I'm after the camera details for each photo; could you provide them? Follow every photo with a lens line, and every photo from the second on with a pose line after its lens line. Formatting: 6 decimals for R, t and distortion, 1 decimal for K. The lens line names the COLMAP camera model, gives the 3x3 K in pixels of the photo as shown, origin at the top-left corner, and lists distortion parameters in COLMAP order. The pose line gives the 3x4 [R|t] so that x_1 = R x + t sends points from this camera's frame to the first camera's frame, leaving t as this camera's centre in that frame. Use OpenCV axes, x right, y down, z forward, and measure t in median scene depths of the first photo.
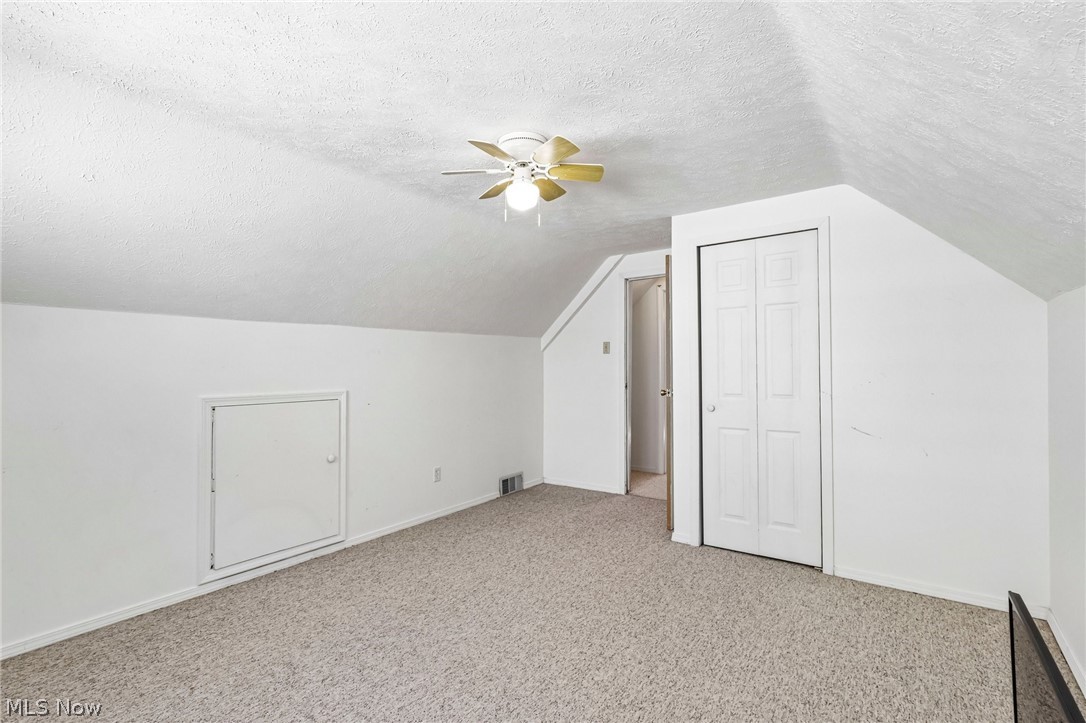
lens RADIAL K [[493.6, 0, 543.6], [0, 493.6, 362.5], [0, 0, 1]] dist [0.003179, 0.000558]
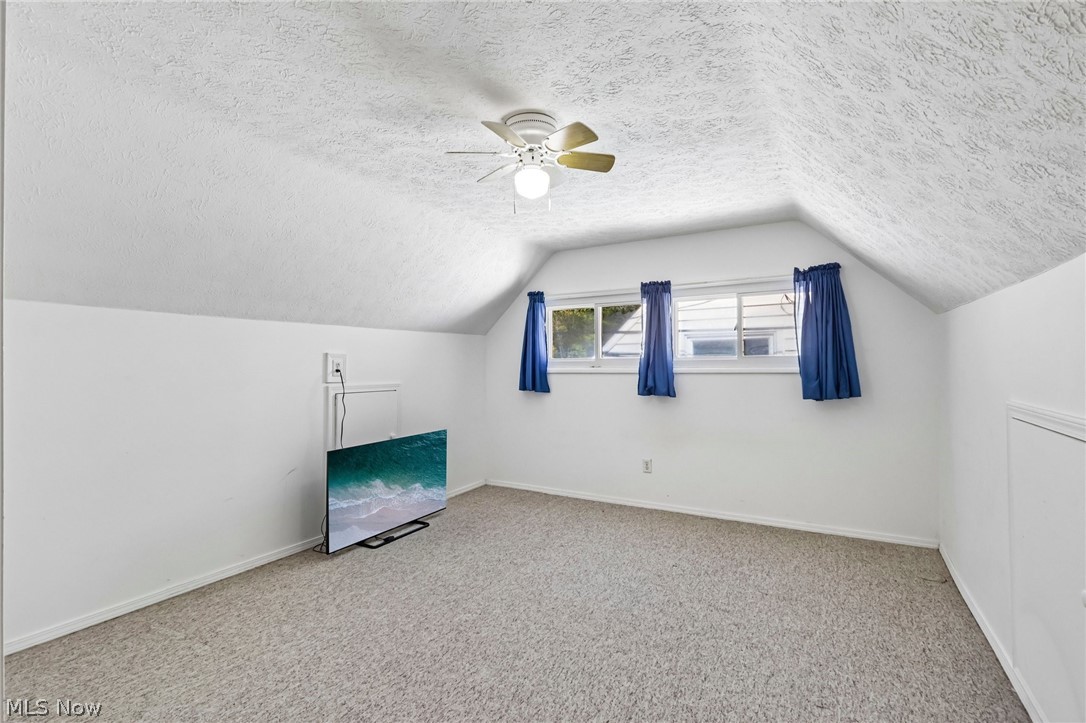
lens RADIAL K [[493.6, 0, 542.6], [0, 493.6, 360.2], [0, 0, 1]] dist [0.003179, 0.000558]
pose [[-0.994322, 0.012343, -0.105699, 0.041270], [0.013340, 0.999873, -0.008734, 0.008350], [0.105578, -0.010094, -0.994360, 1.990858]]
